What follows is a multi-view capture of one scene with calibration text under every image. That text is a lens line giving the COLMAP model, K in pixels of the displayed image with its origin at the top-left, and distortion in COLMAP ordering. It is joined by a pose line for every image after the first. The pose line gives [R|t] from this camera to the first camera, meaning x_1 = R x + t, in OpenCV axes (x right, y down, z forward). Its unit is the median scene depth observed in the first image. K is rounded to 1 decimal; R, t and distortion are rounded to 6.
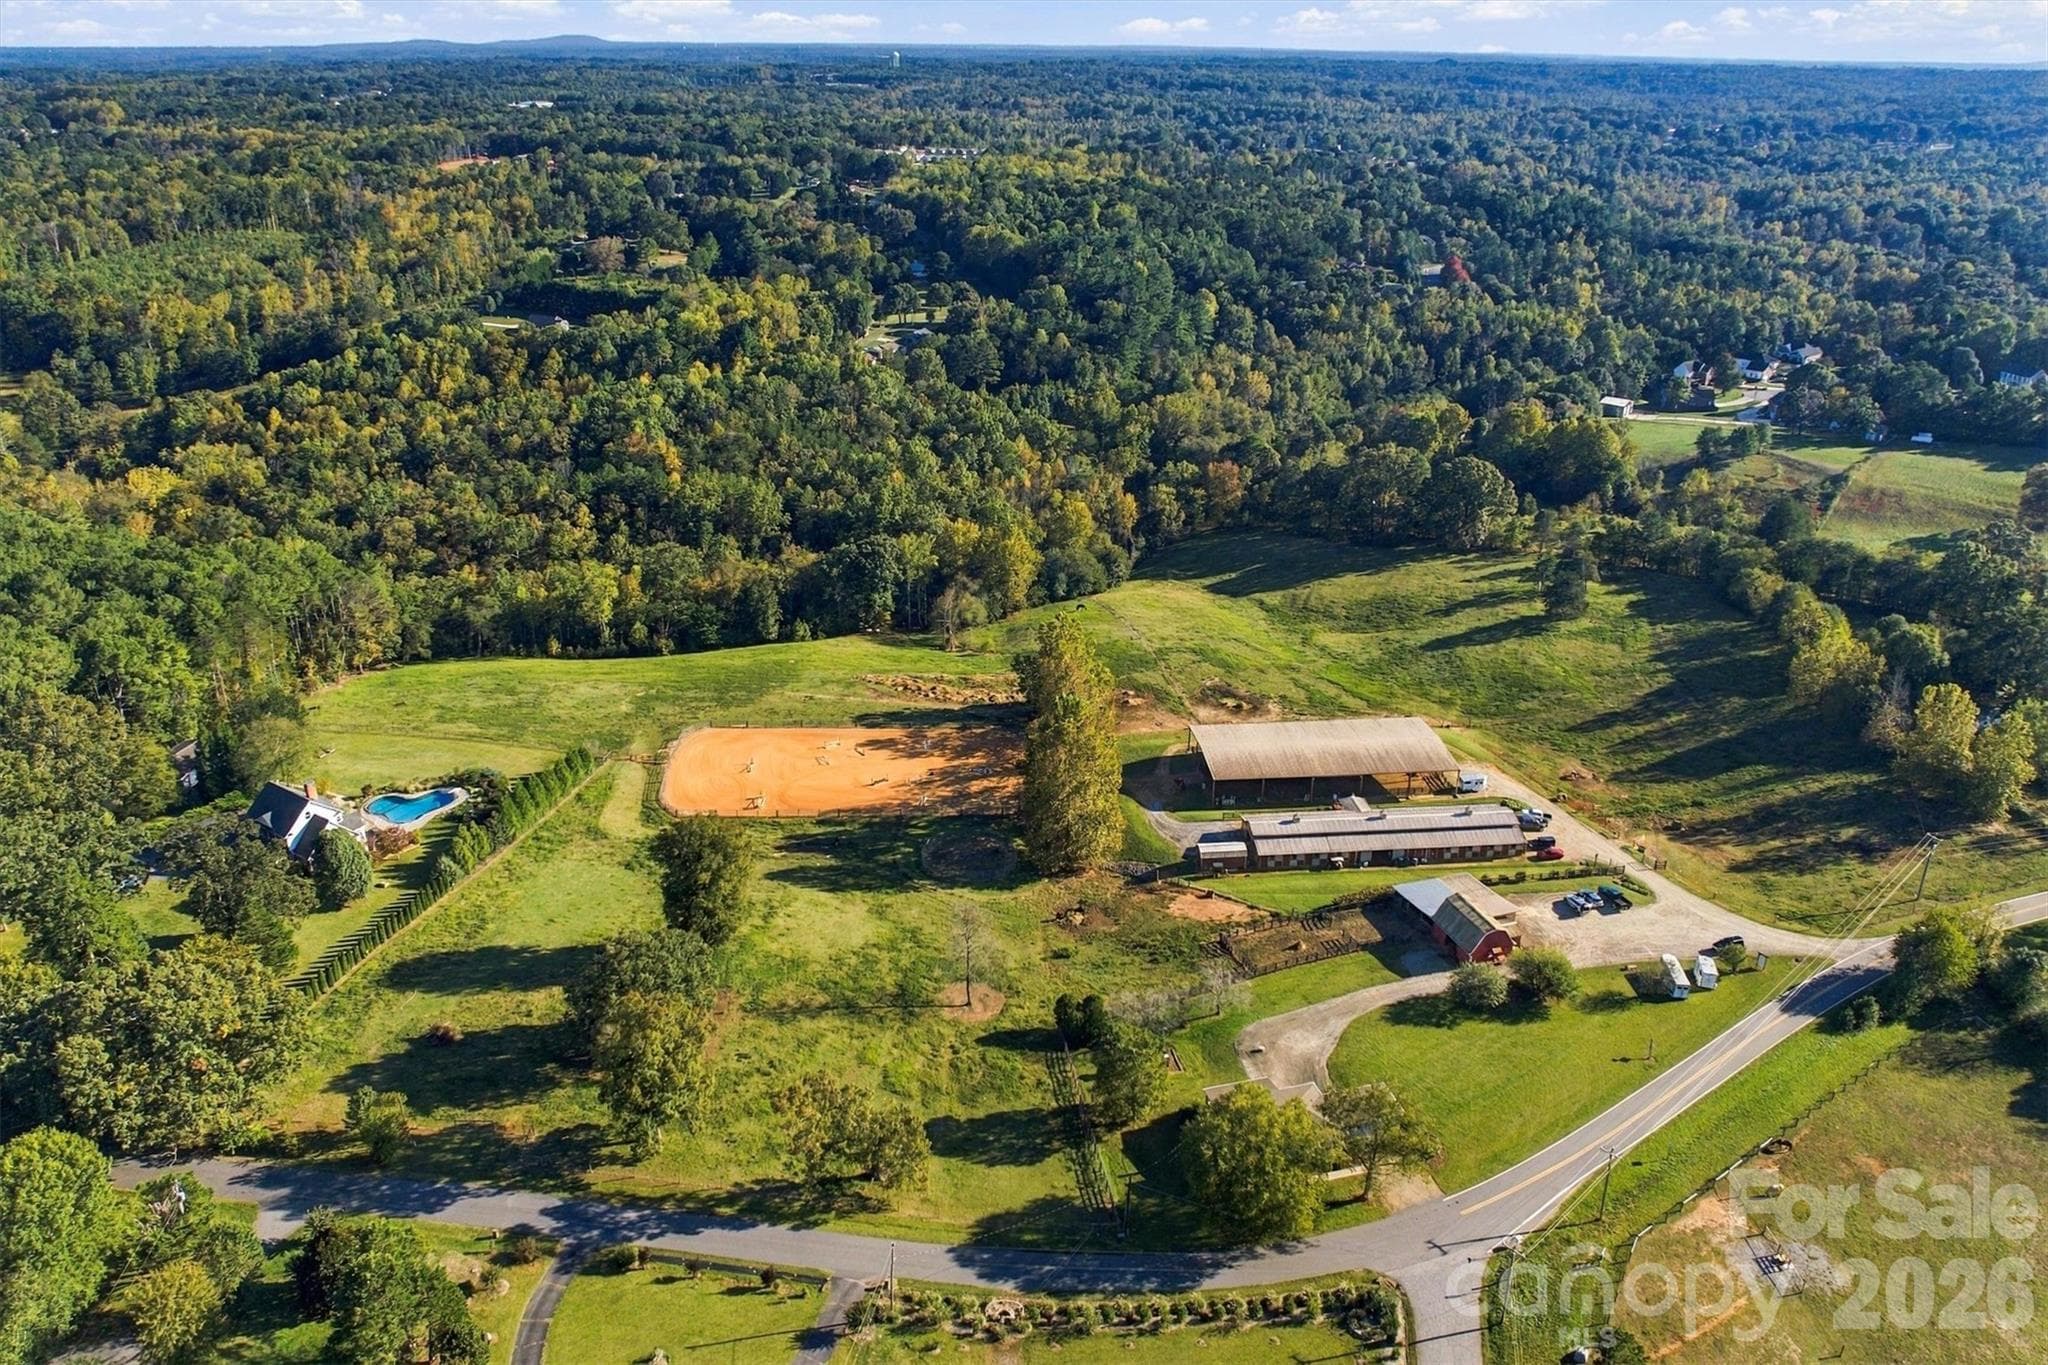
lens RADIAL K [[1434.6, 0, 1024.0], [0, 1434.6, 682.5], [0, 0, 1]] dist [-0.038913, 0.004046]
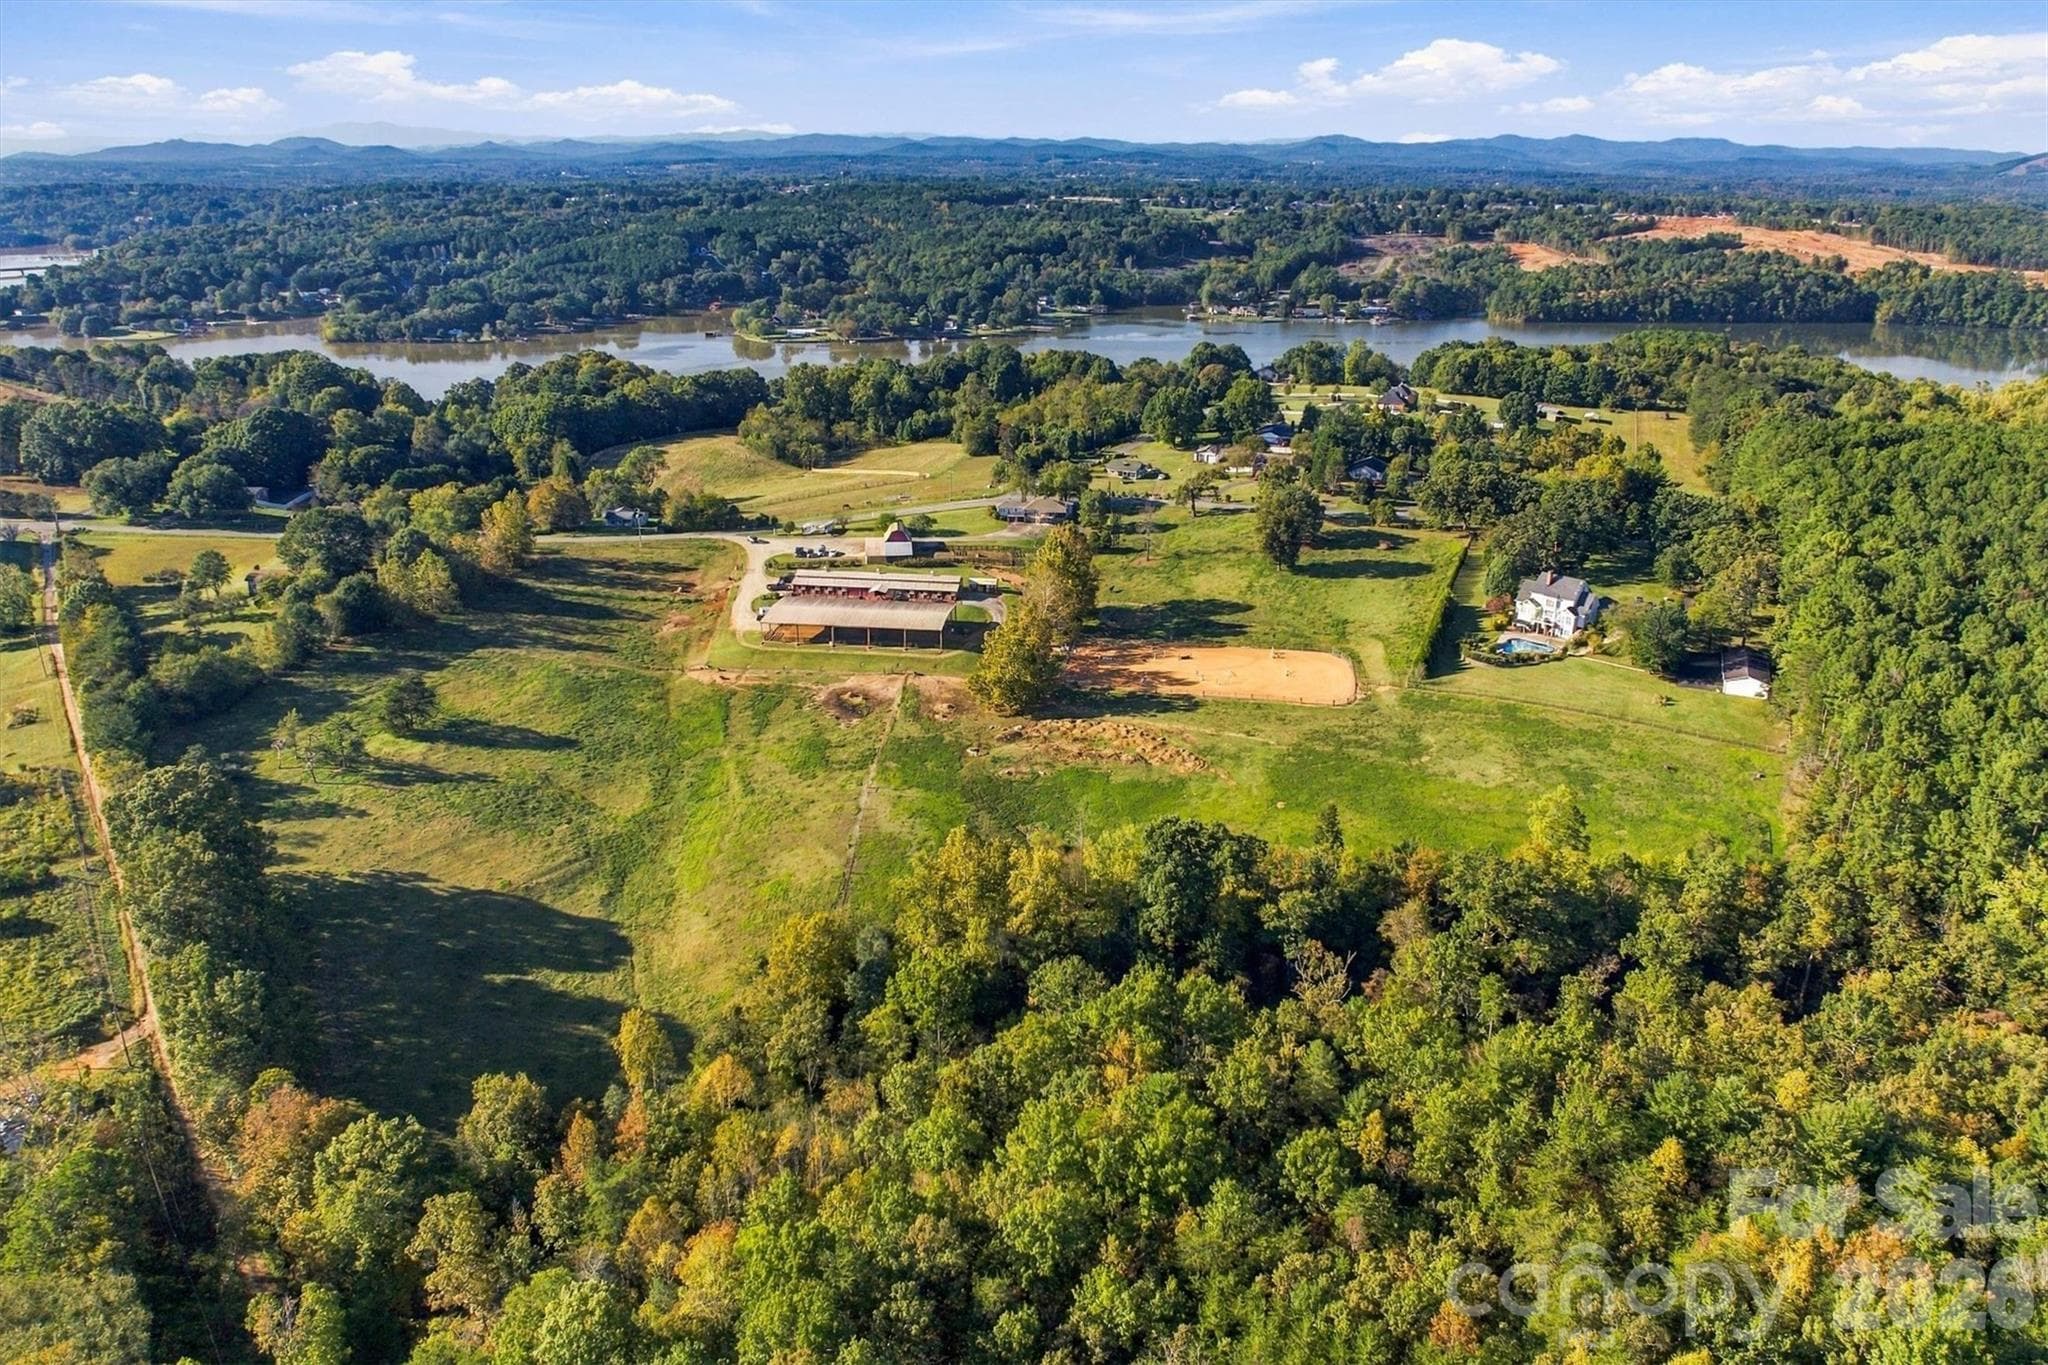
lens RADIAL K [[1434.6, 0, 1024.0], [0, 1434.6, 682.5], [0, 0, 1]] dist [-0.038913, 0.004046]
pose [[-0.975419, -0.100249, 0.196233, -0.208789], [0.068708, 0.707765, 0.703099, -0.813597], [-0.209372, 0.699299, -0.683480, 1.851858]]
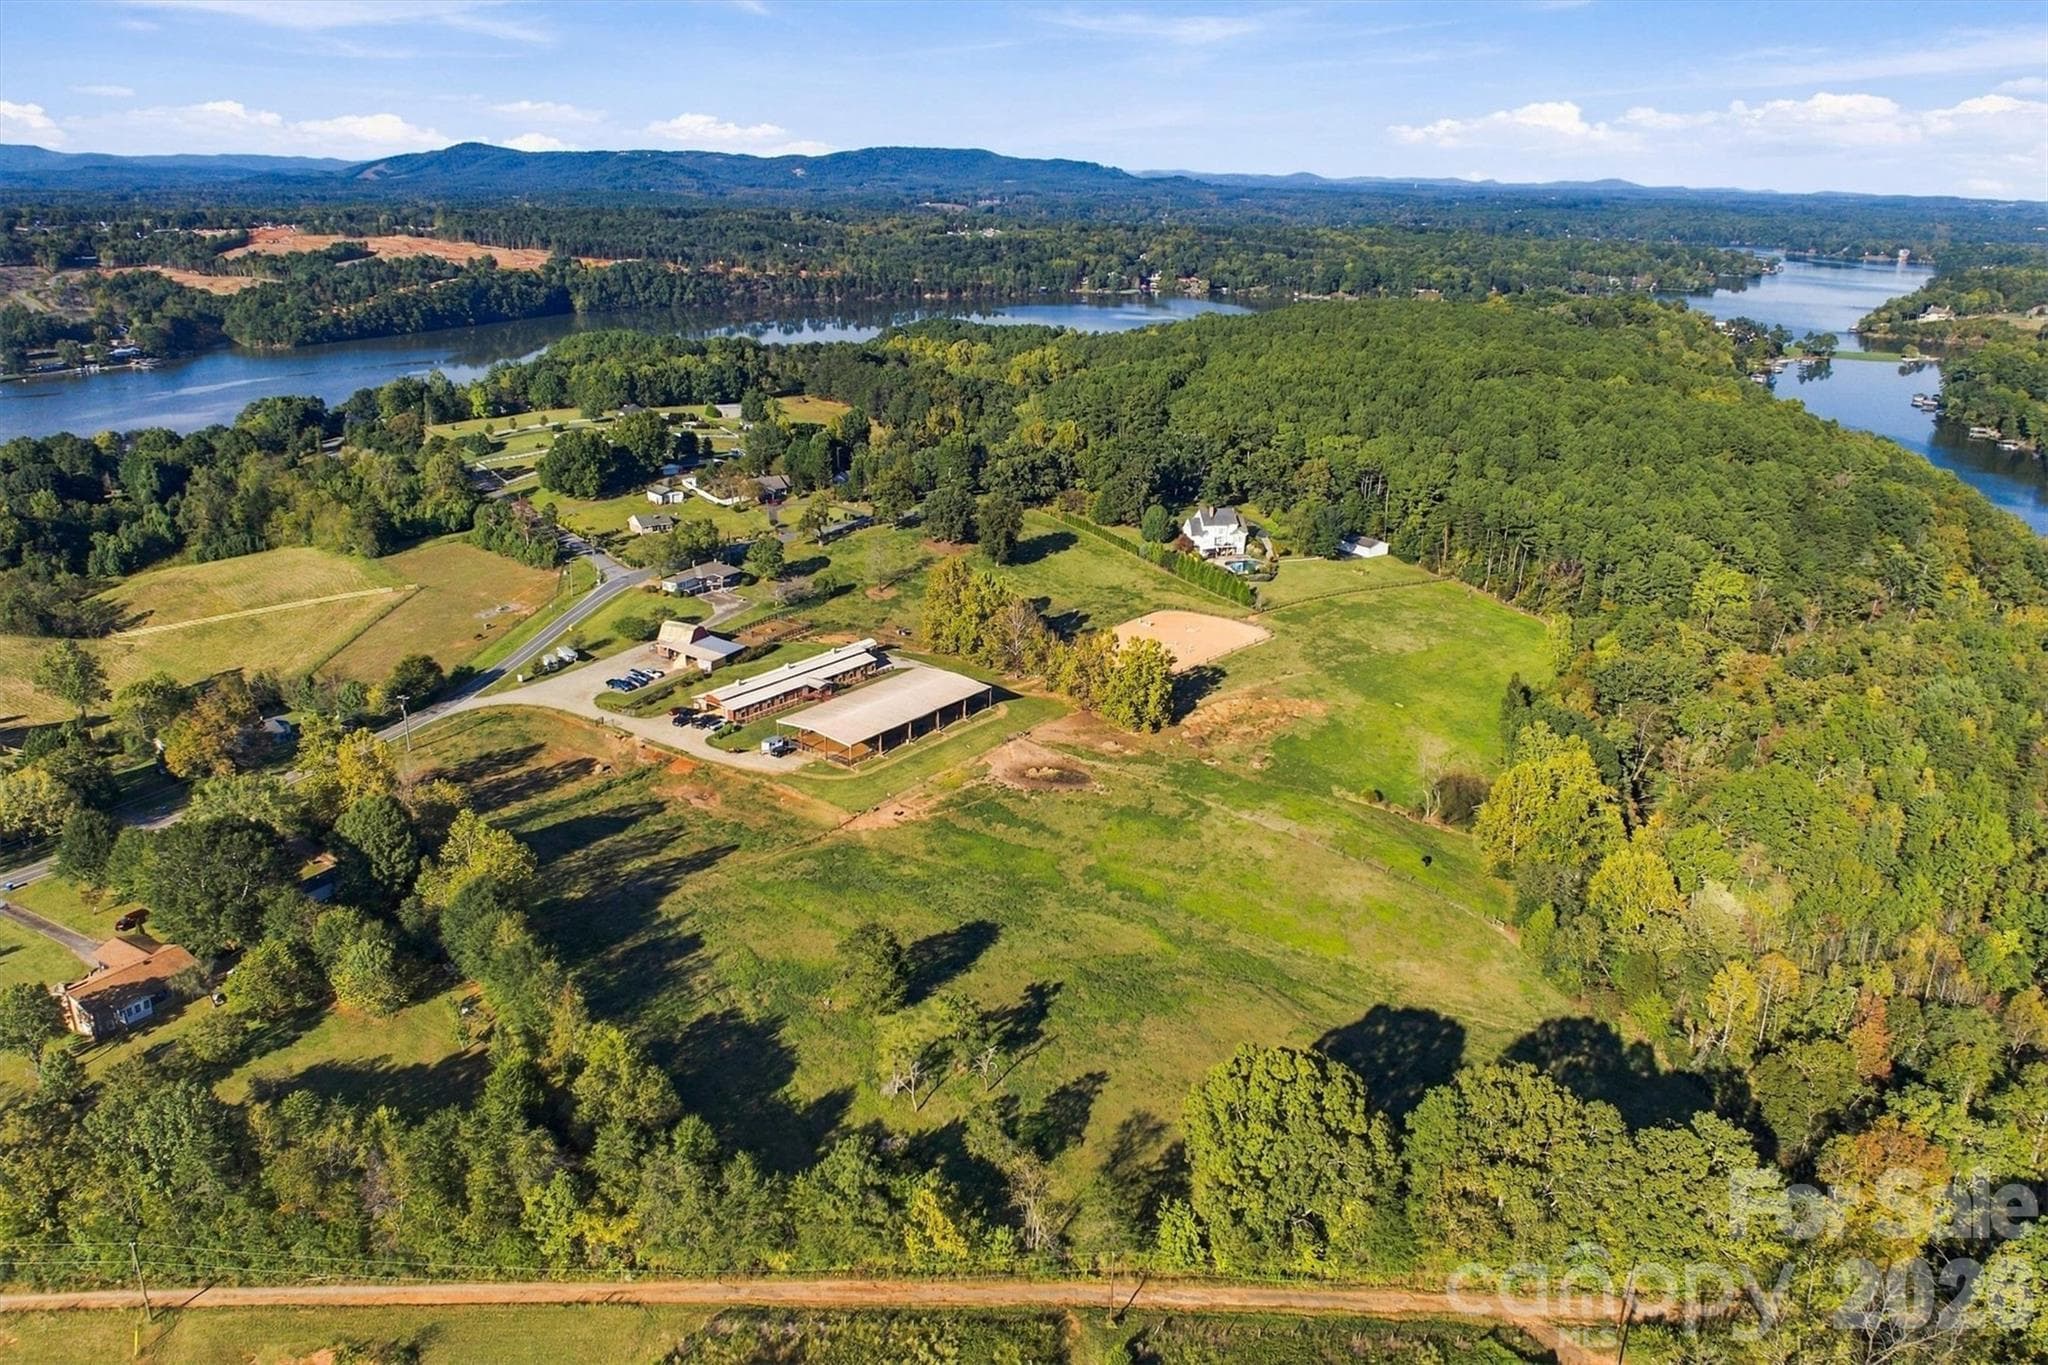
lens RADIAL K [[1434.6, 0, 1024.0], [0, 1434.6, 682.5], [0, 0, 1]] dist [-0.038913, 0.004046]
pose [[-0.687335, 0.214613, -0.693911, 0.902274], [-0.328887, 0.759845, 0.560775, -0.636147], [0.647614, 0.613658, -0.451685, 1.521227]]
